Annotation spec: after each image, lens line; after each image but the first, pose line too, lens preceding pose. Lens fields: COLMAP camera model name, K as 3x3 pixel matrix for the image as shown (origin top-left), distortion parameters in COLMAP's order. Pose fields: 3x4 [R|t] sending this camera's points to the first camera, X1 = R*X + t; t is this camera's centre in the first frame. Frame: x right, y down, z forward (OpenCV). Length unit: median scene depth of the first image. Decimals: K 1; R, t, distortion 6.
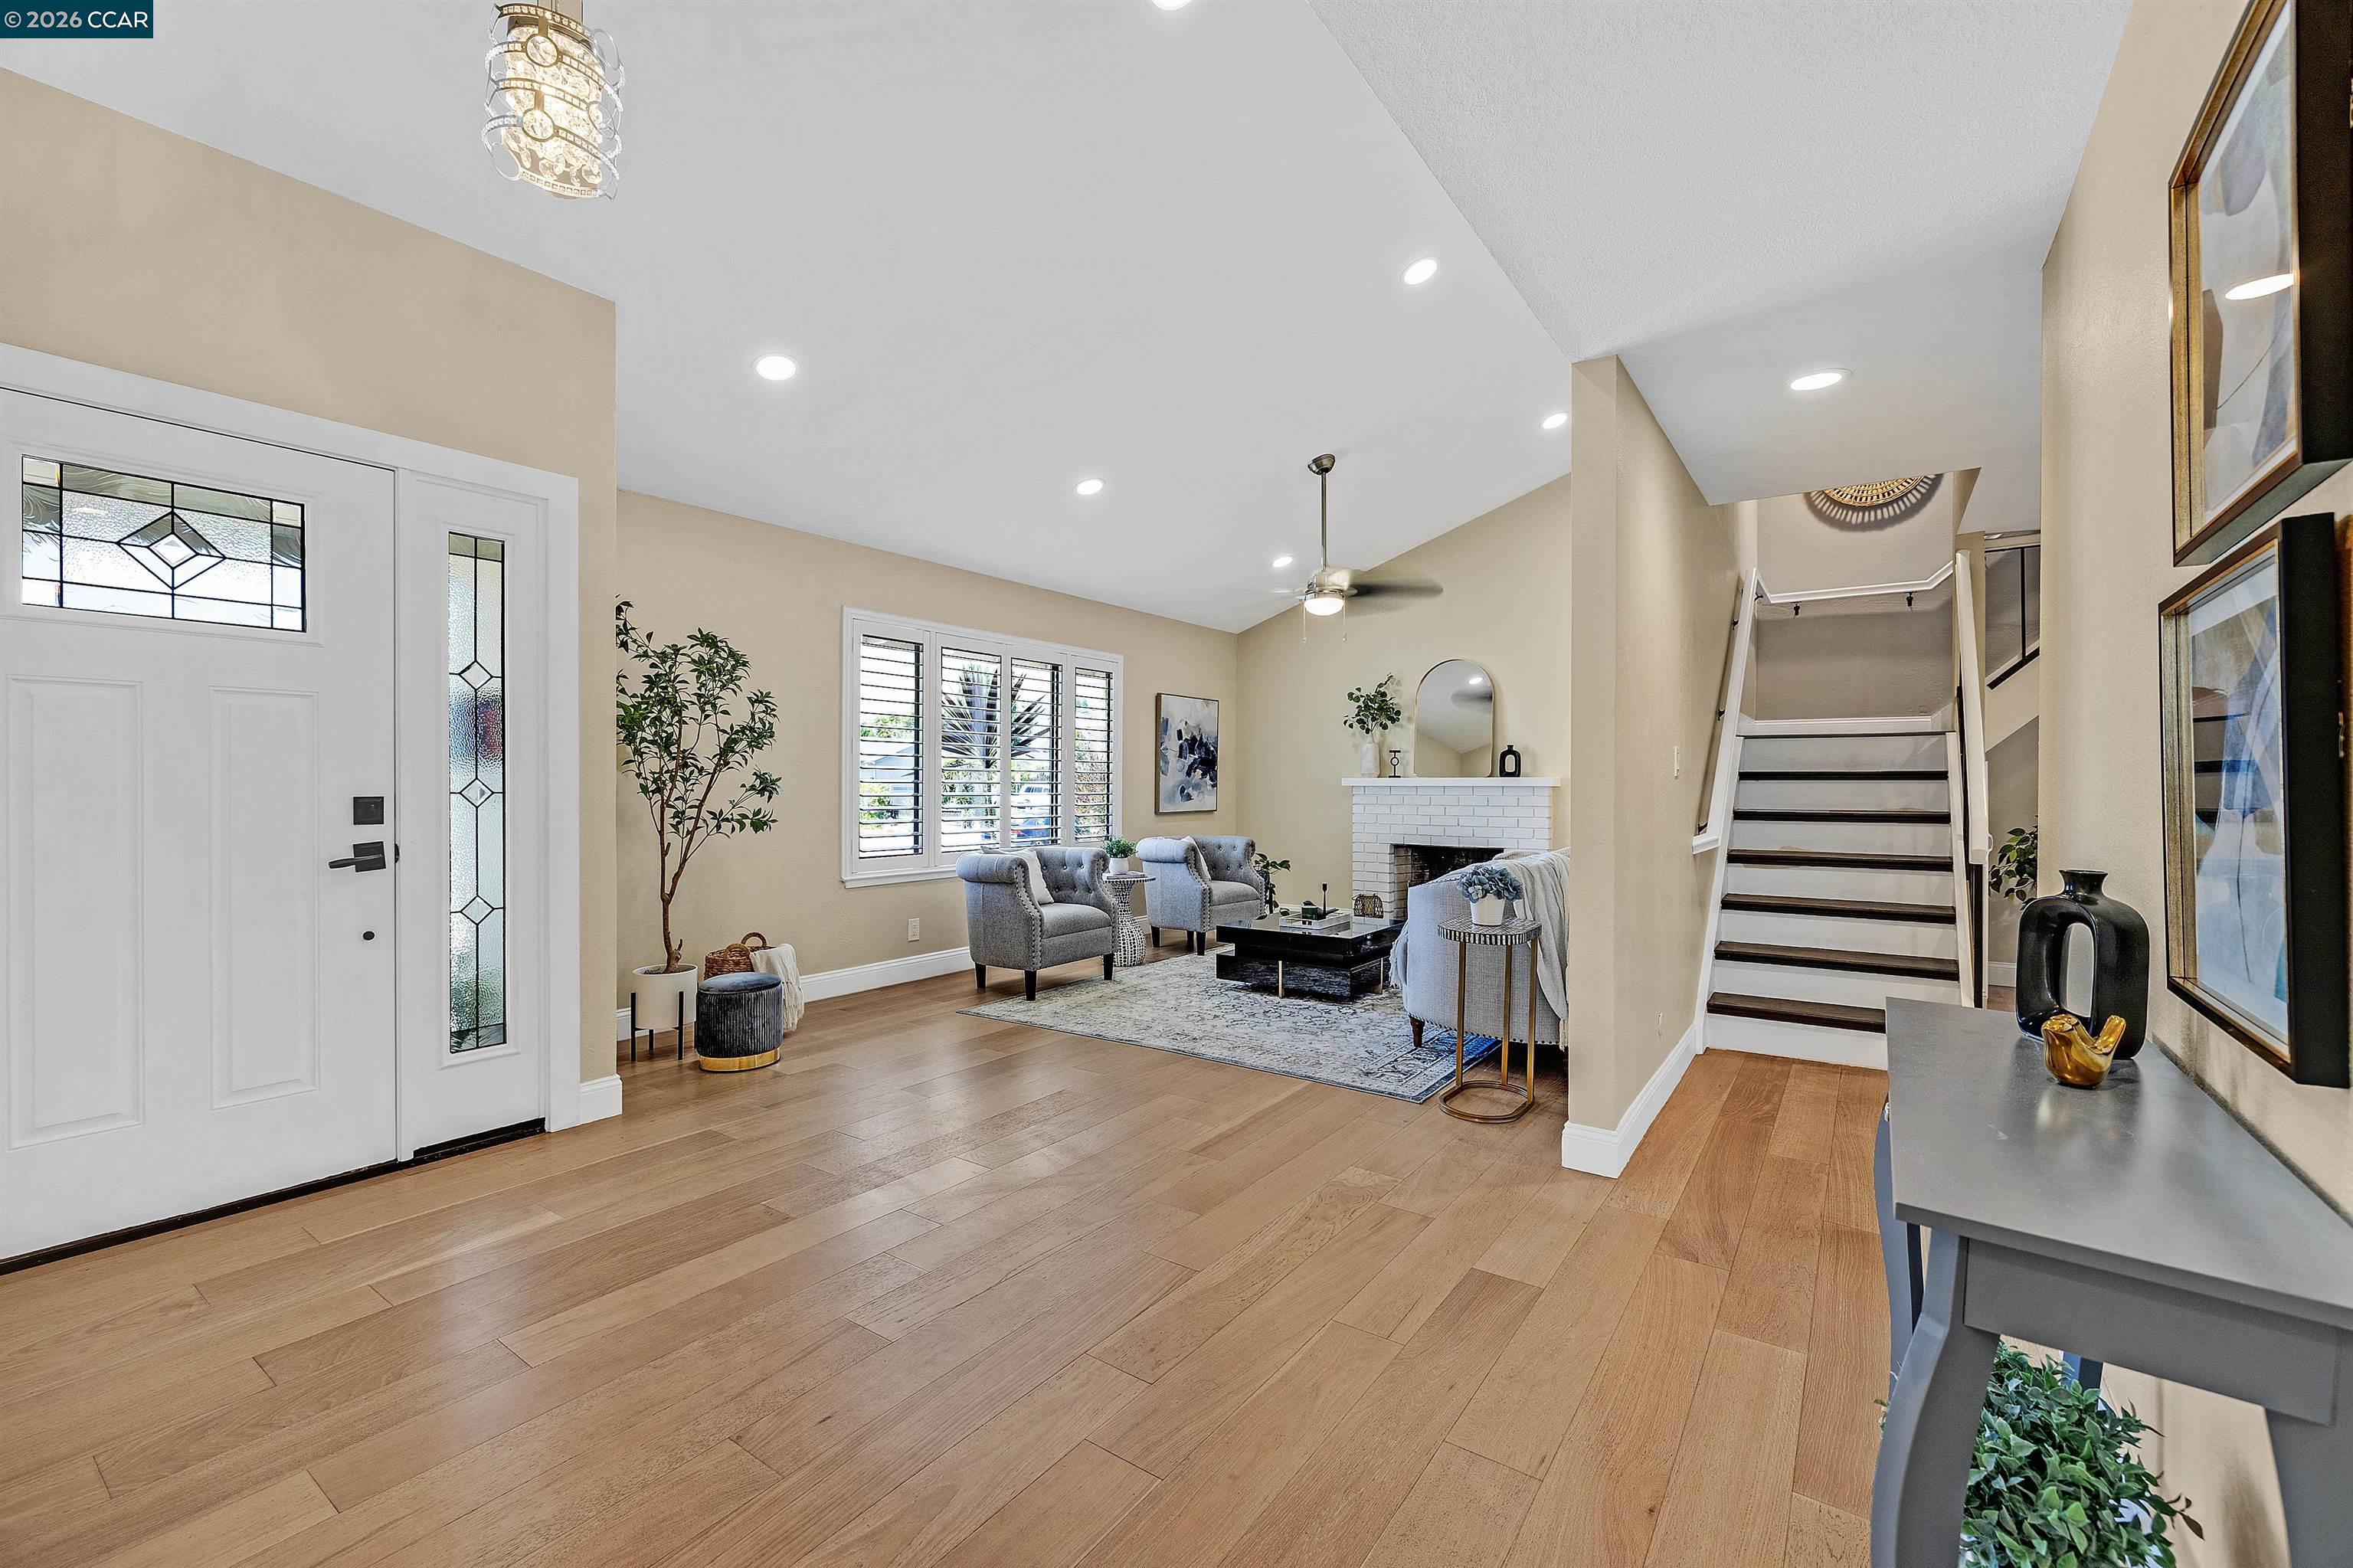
lens RADIAL K [[980.5, 0, 1177.5], [0, 980.5, 787.5], [0, 0, 1]] dist [-0.002270, 0.000433]
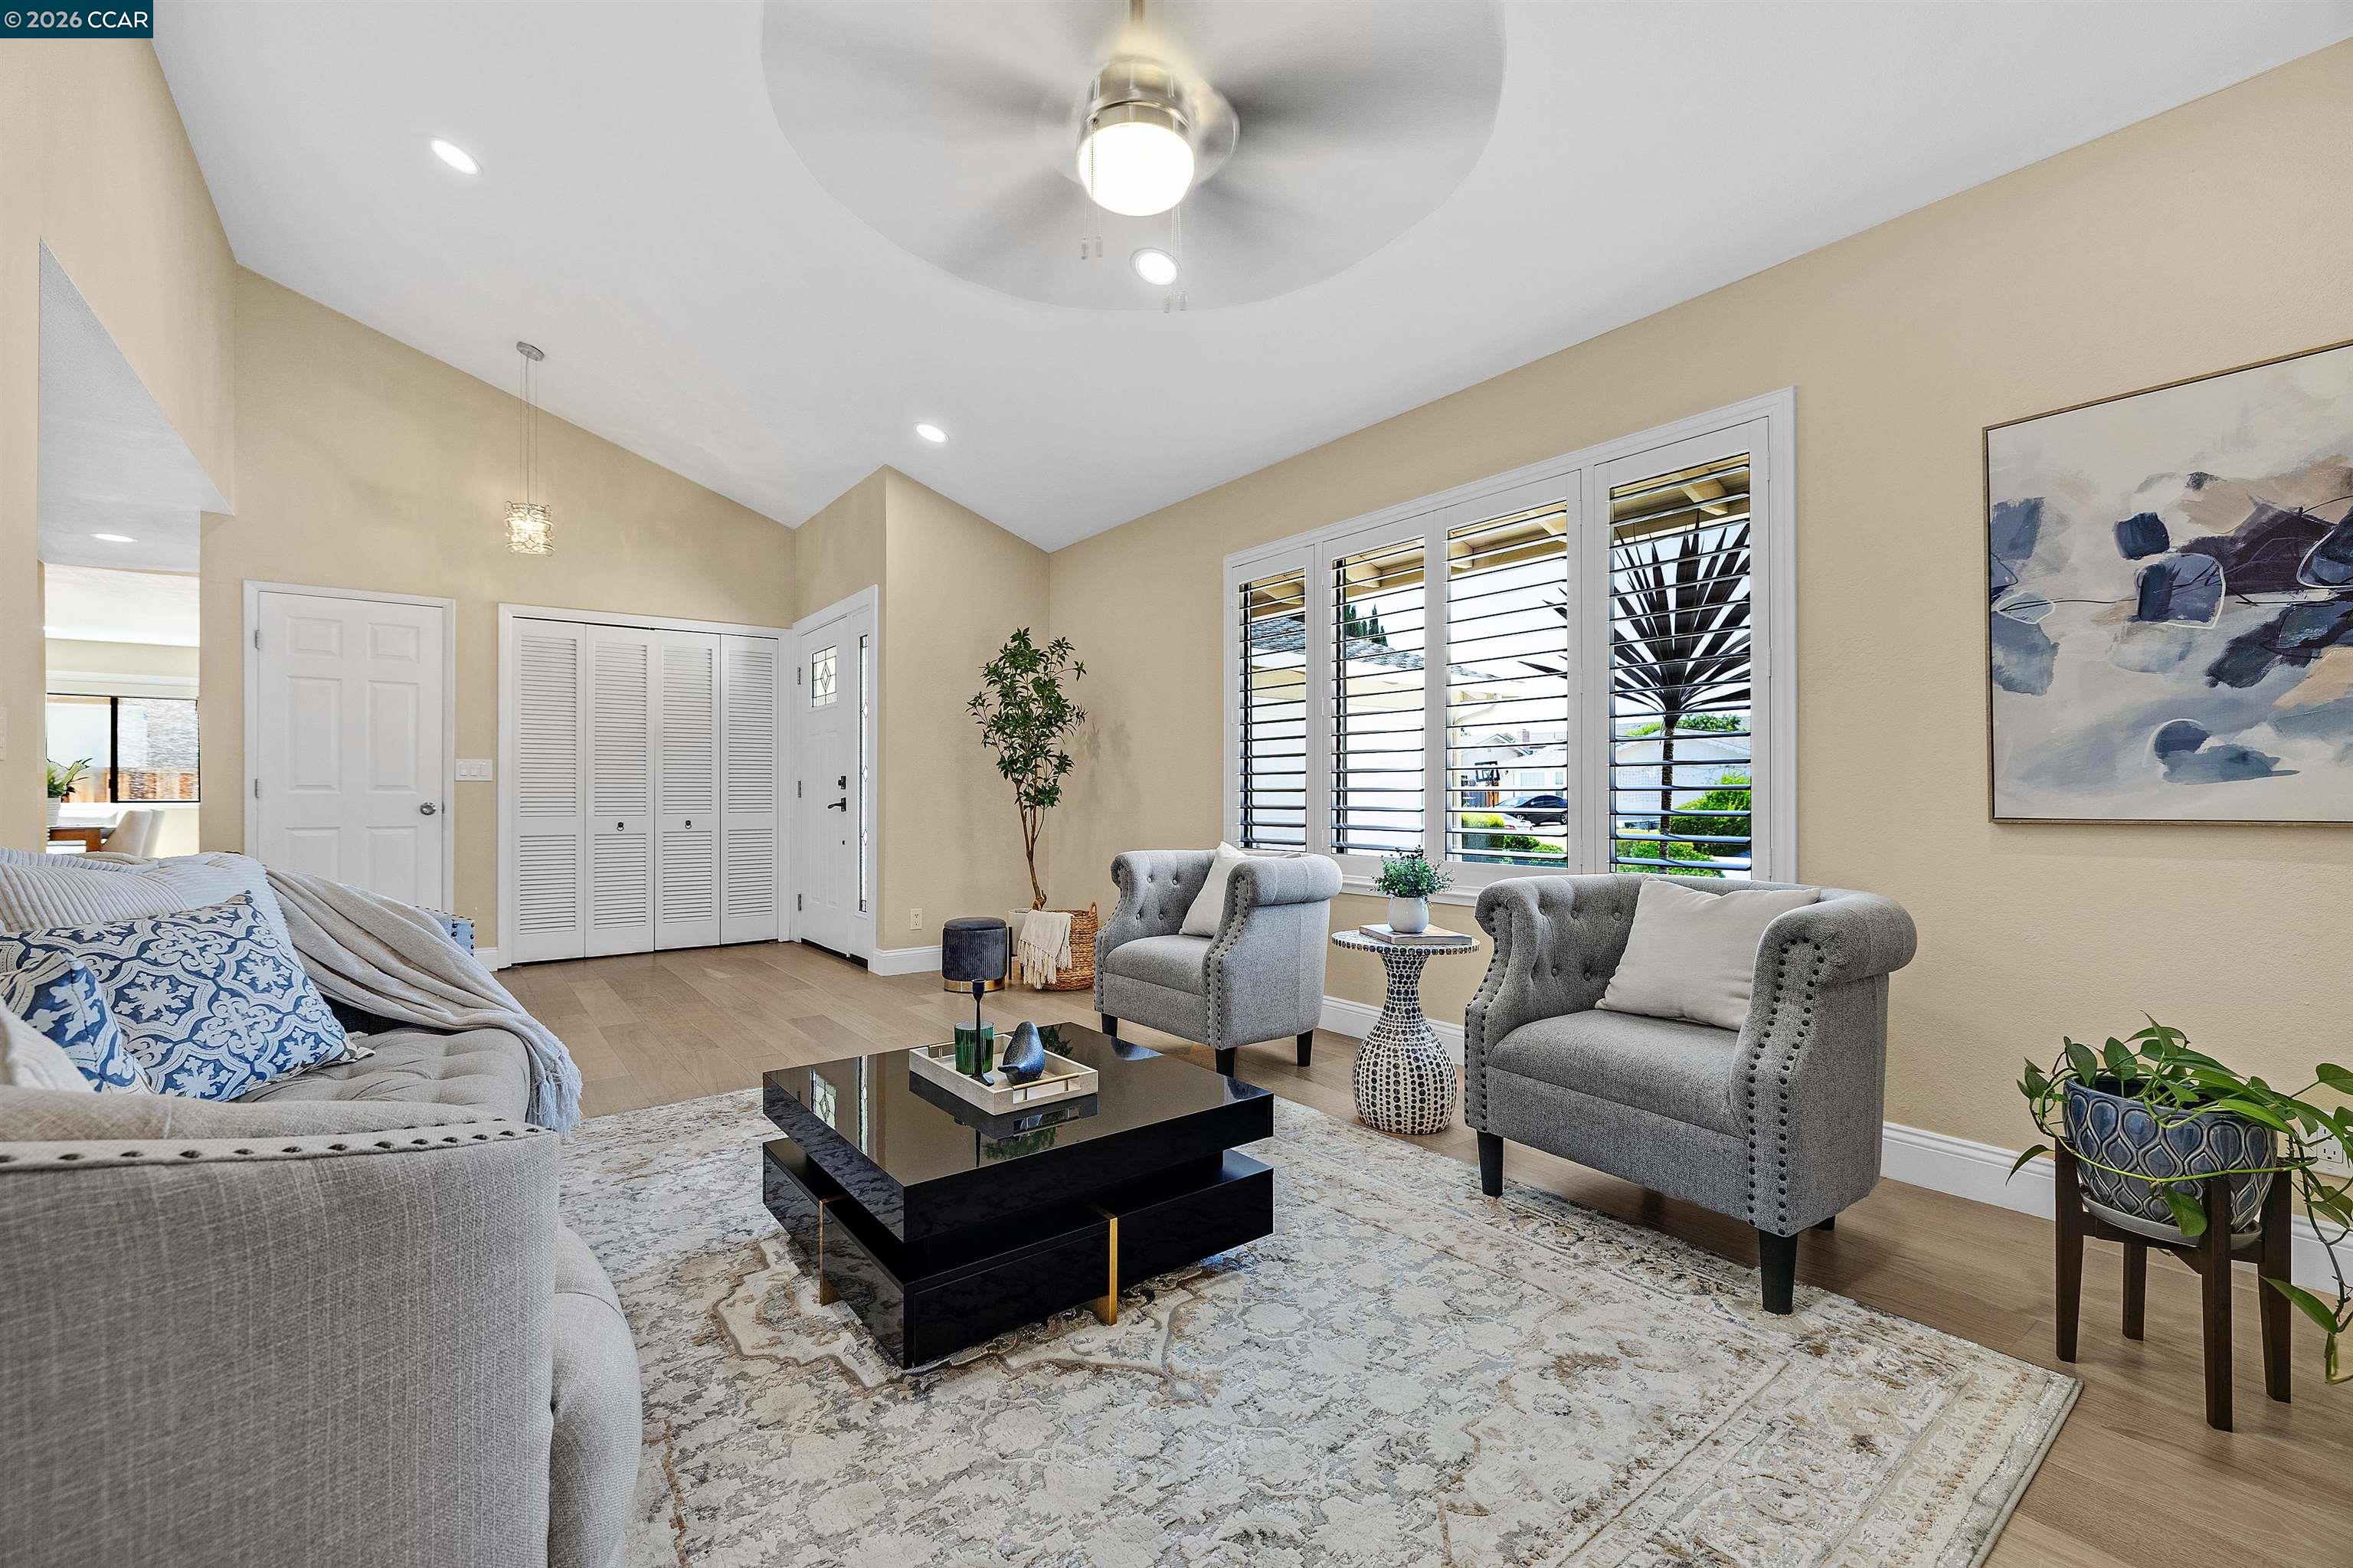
lens RADIAL K [[980.5, 0, 1156.3], [0, 980.5, 784.5], [0, 0, 1]] dist [-0.002270, 0.000433]
pose [[-0.309589, -0.009734, -0.950821, 0.775486], [0.000160, 0.999947, -0.010290, 0.040346], [0.950871, -0.003338, -0.309571, 1.858528]]
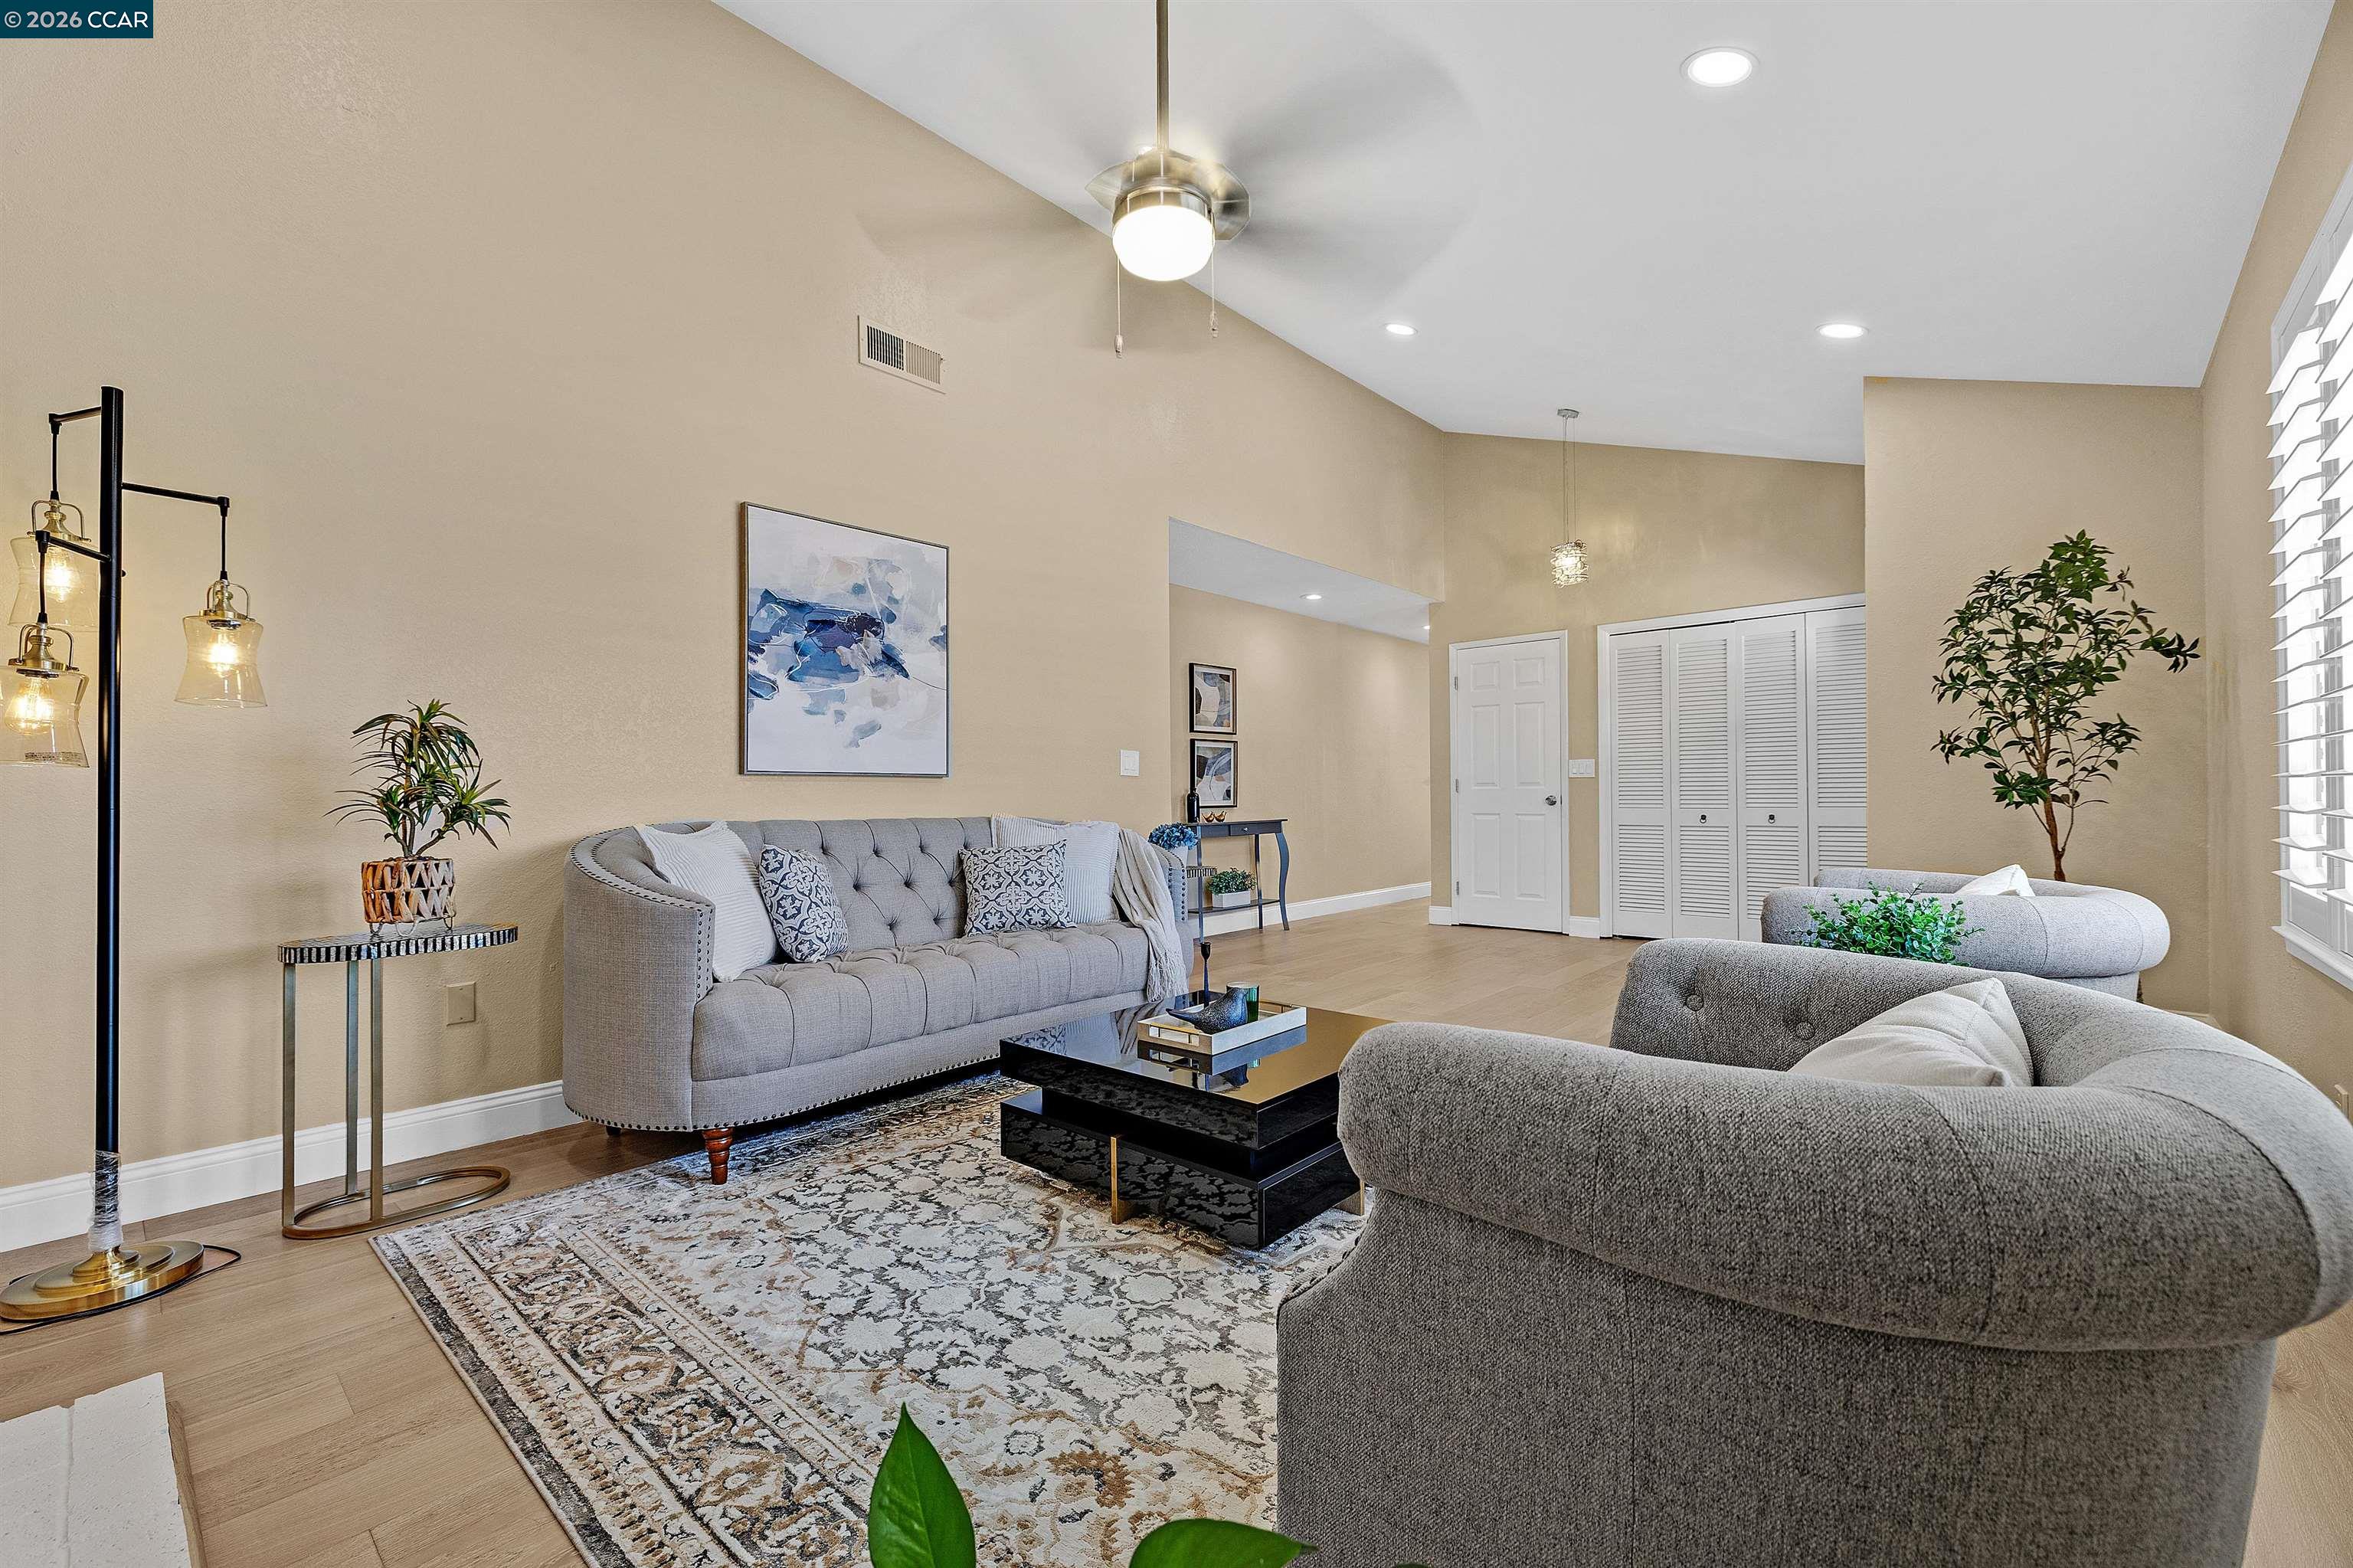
lens RADIAL K [[980.5, 0, 1185.7], [0, 980.5, 788.5], [0, 0, 1]] dist [-0.002270, 0.000433]
pose [[-0.994529, 0.008767, 0.104088, 0.172151], [0.008305, 0.999954, -0.004867, 0.041999], [-0.104126, -0.003976, -0.994556, 2.304100]]
